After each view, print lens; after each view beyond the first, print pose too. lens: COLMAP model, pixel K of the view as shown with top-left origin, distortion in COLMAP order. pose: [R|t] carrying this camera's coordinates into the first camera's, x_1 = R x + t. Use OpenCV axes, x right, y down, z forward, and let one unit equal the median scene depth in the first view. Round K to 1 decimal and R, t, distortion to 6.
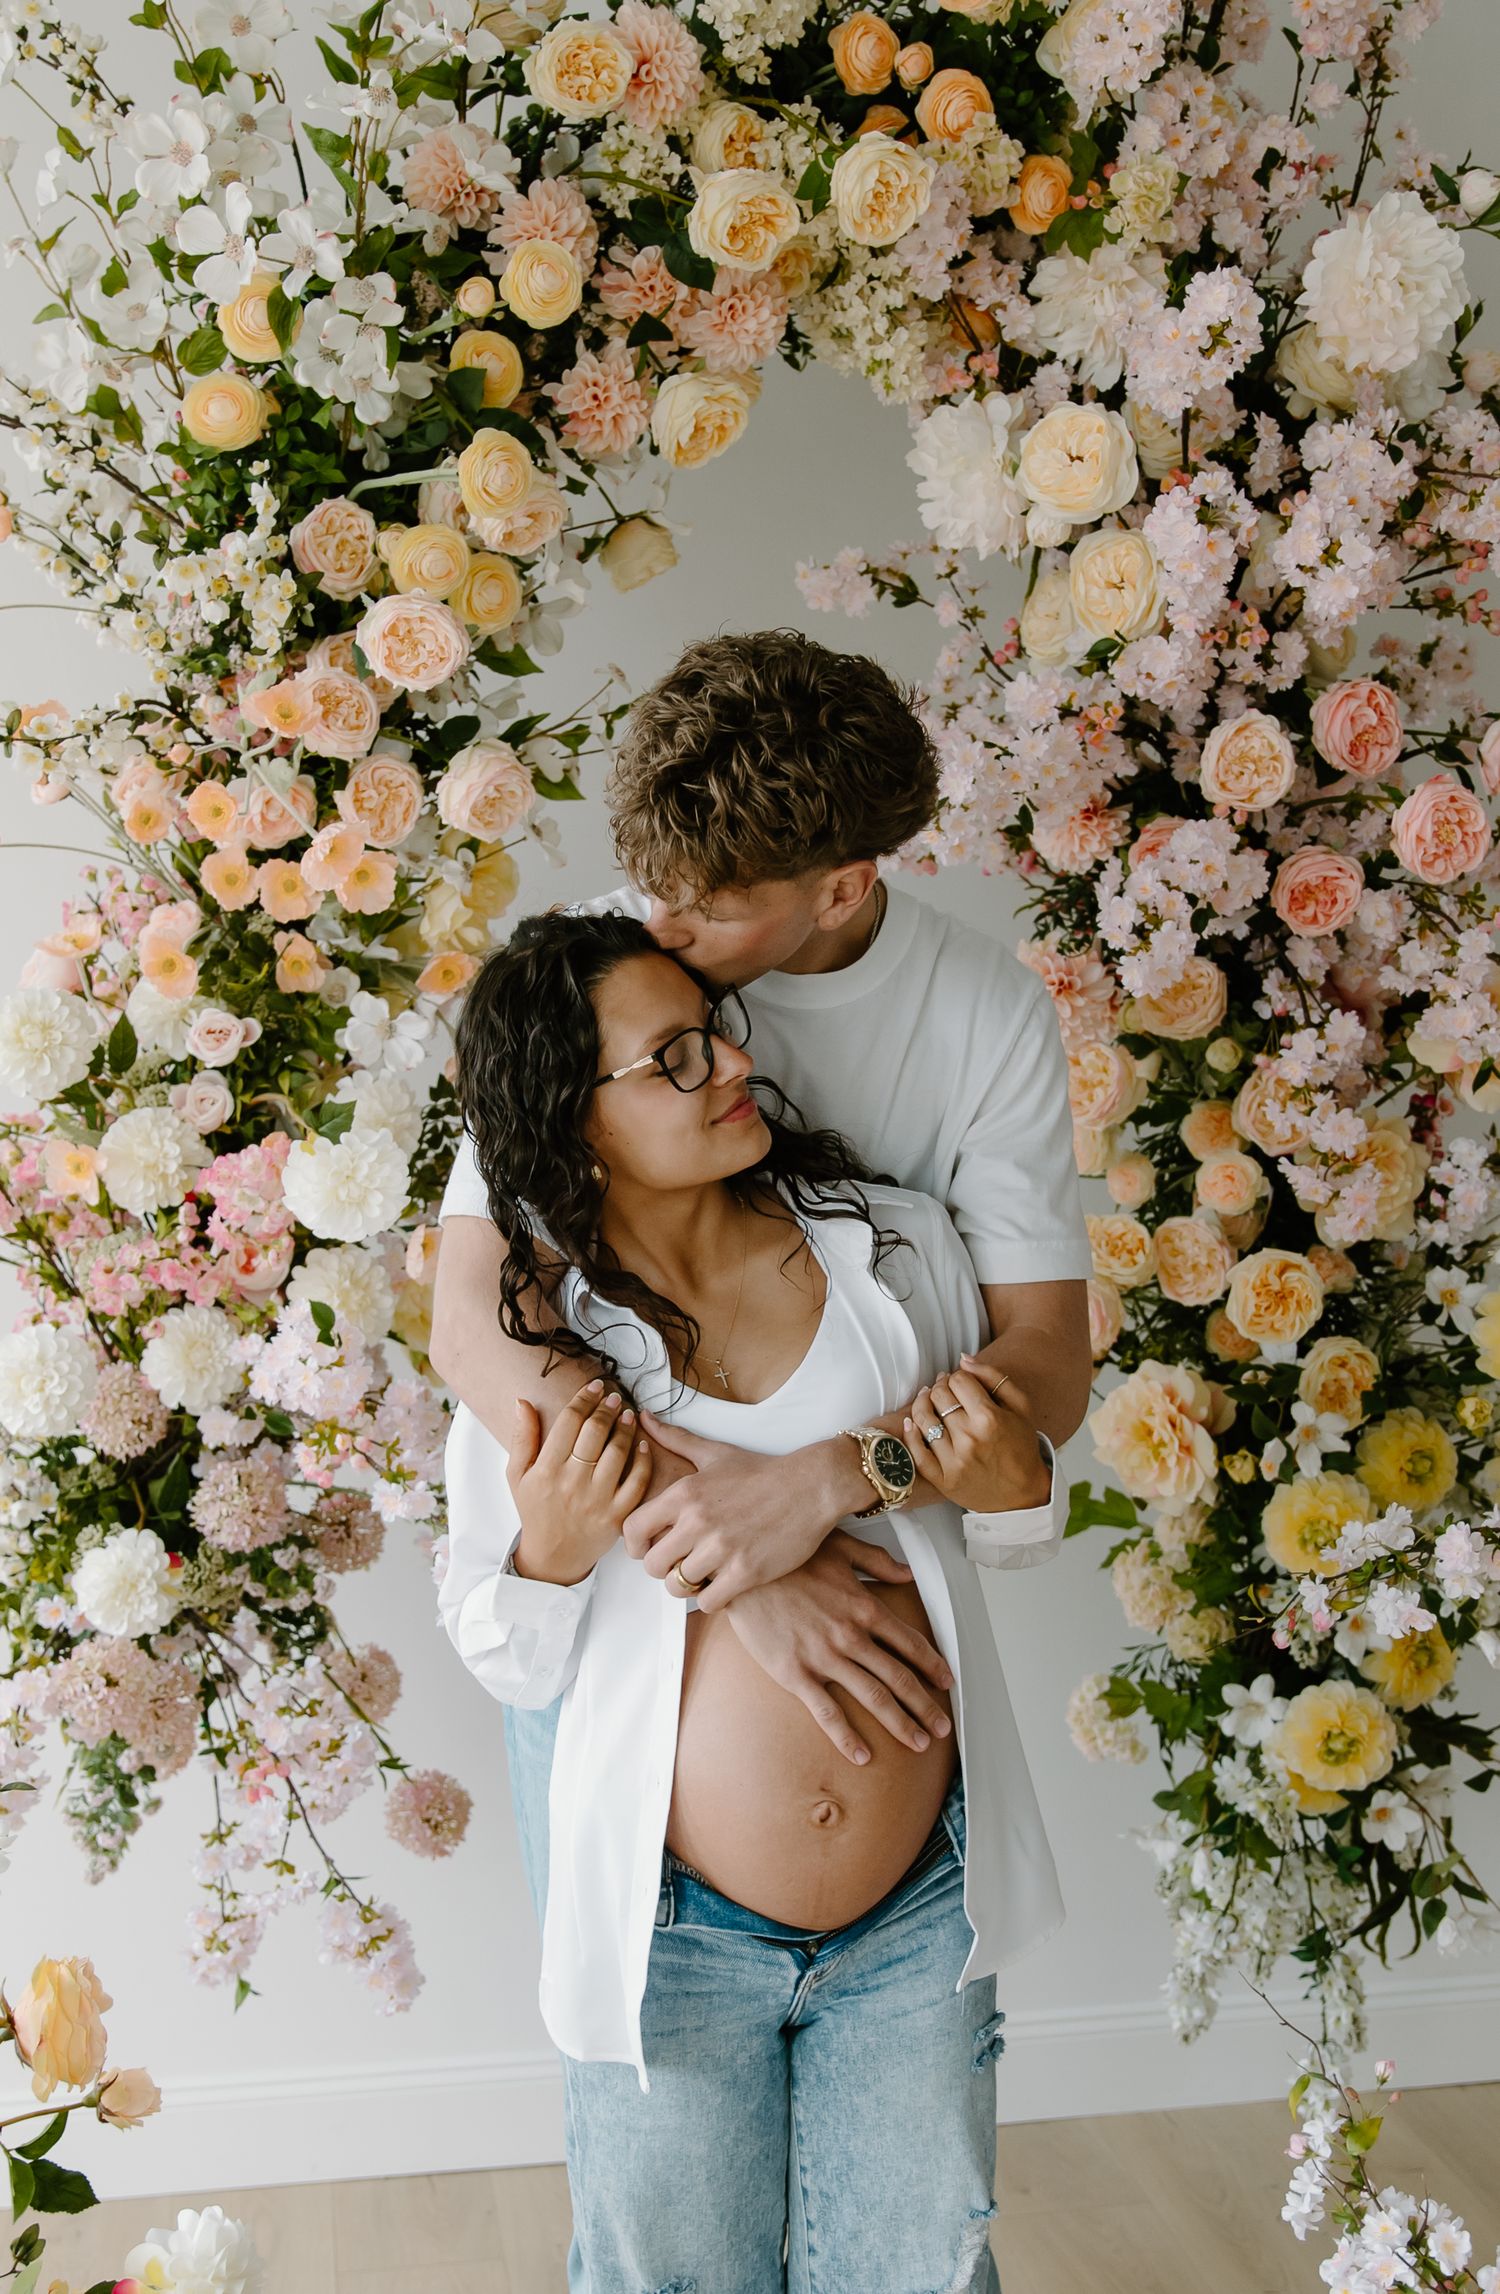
lens RADIAL K [[3141.9, 0, 803.9], [0, 3141.9, 1209.8], [0, 0, 1]] dist [0.006748, 0.000000]
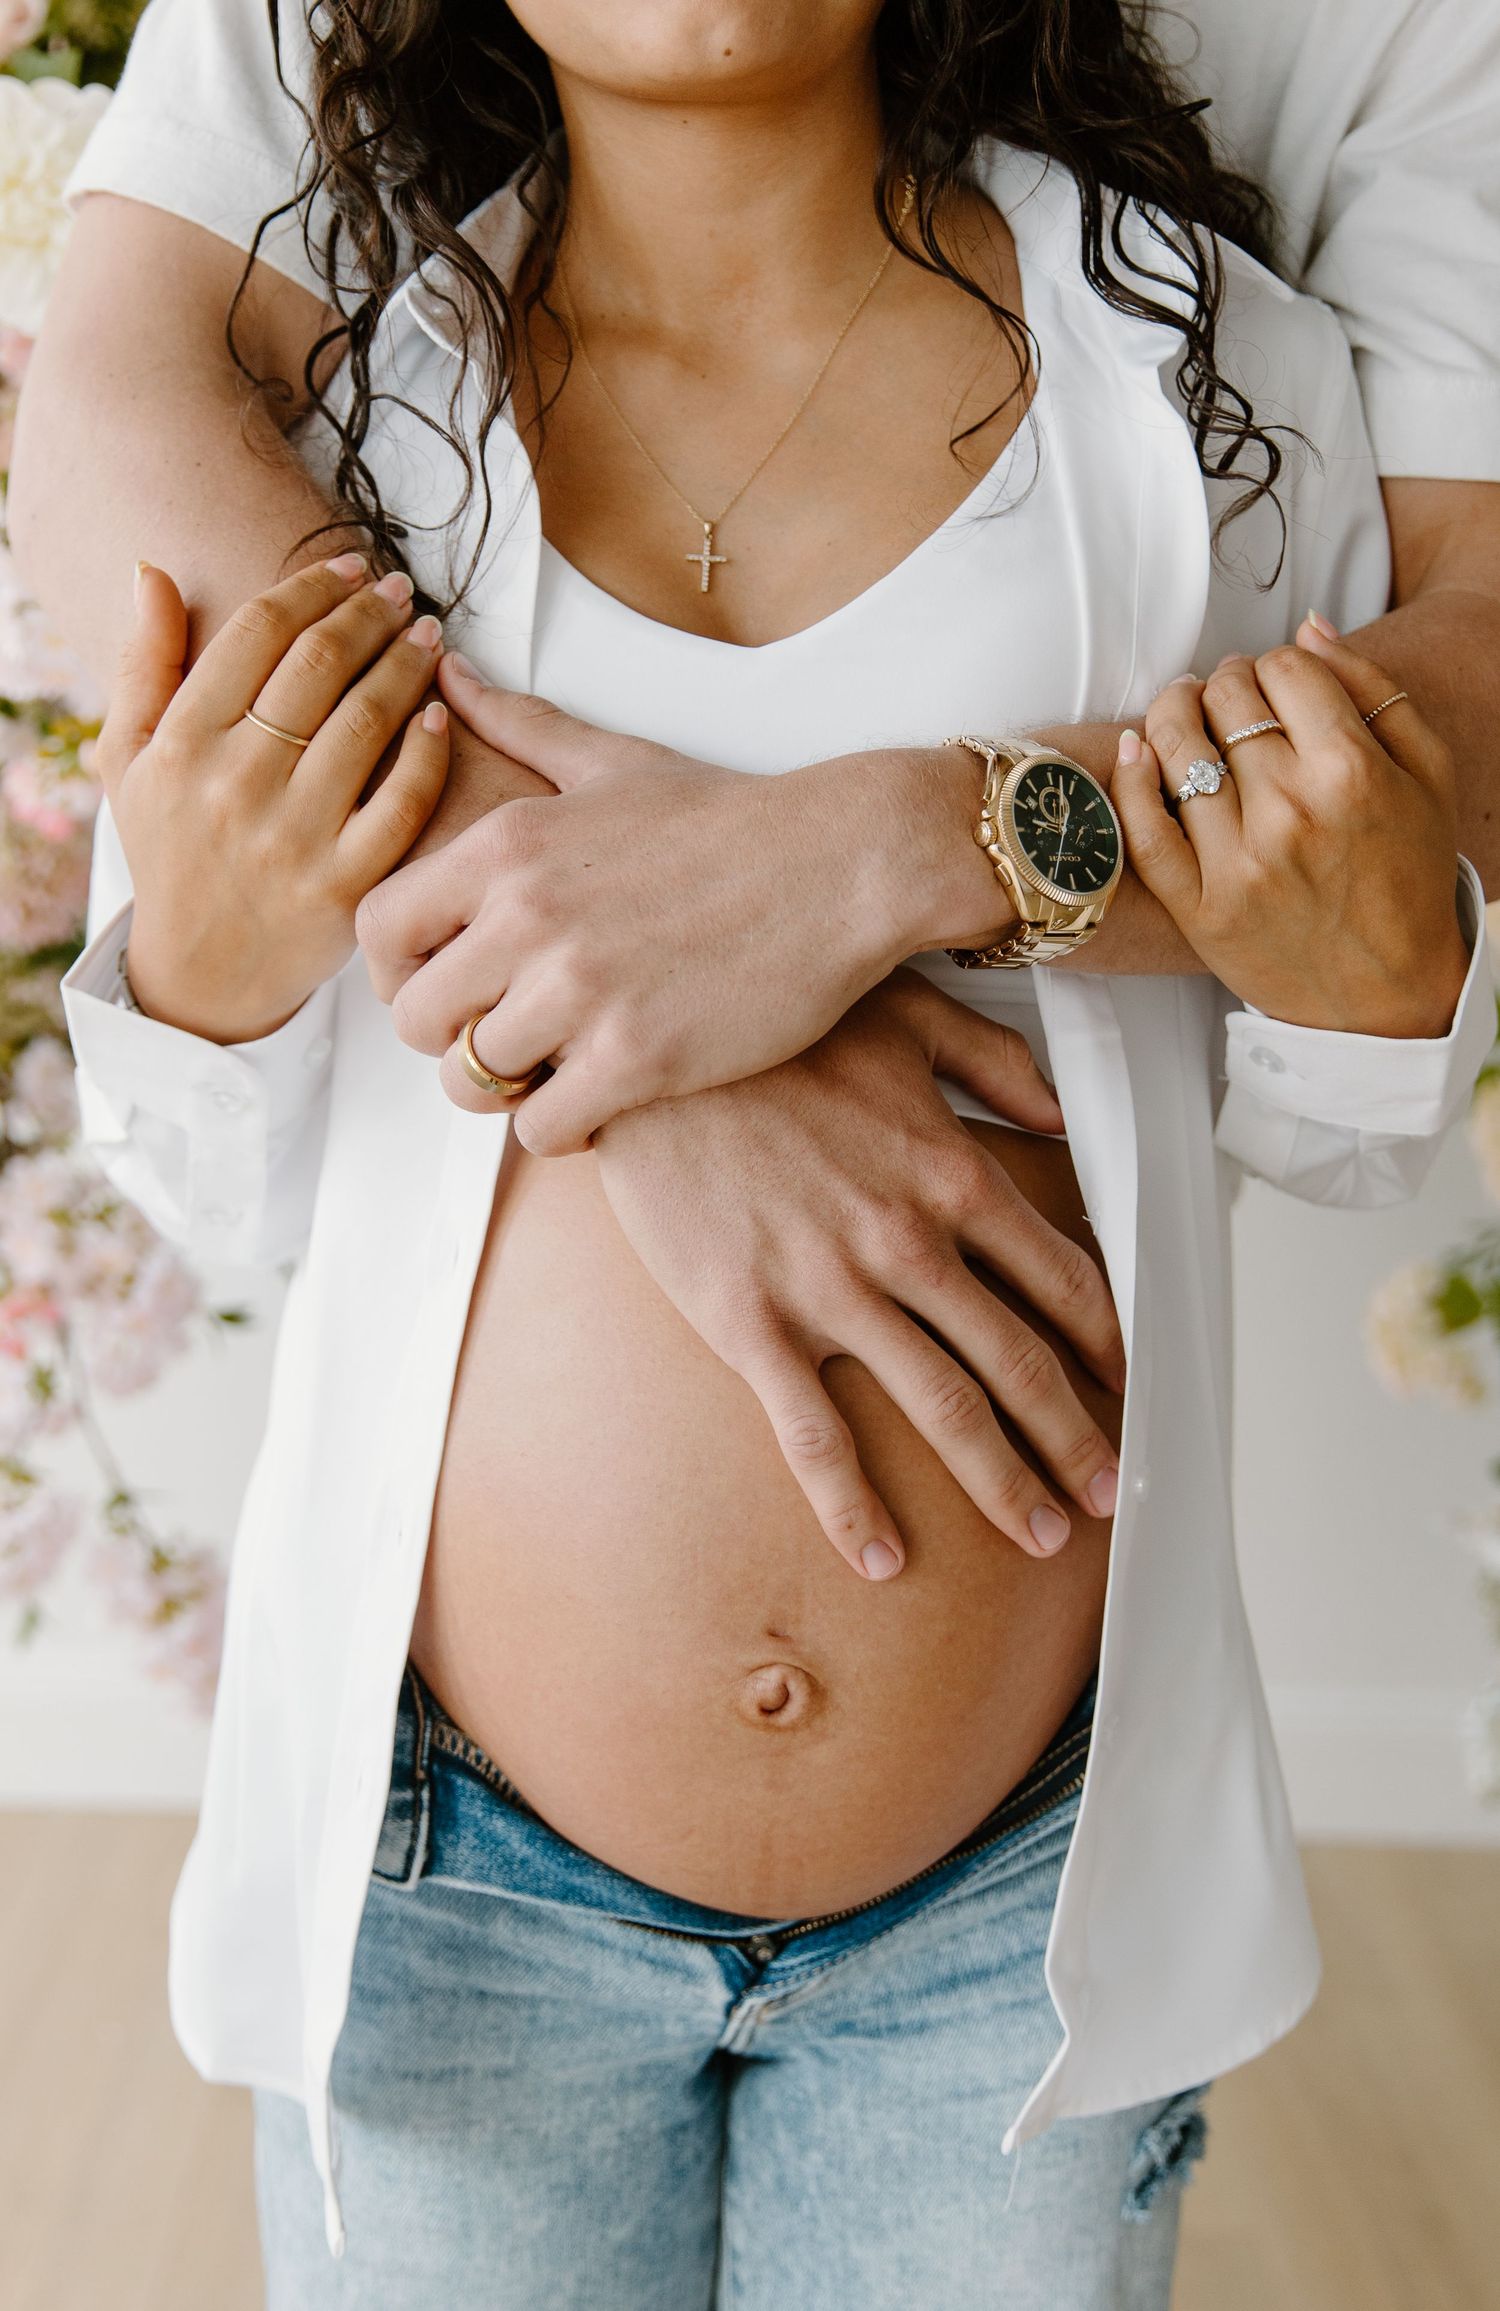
lens RADIAL K [[2120.0, 0, 753.4], [0, 2120.0, 1160.8], [0, 0, 1]] dist [0.040433, 0.000000]
pose [[0.977923, 0.102703, -0.181983, 0.043790], [-0.079008, 0.987962, 0.132996, 0.090511], [0.193451, -0.115681, 0.974266, 0.734283]]
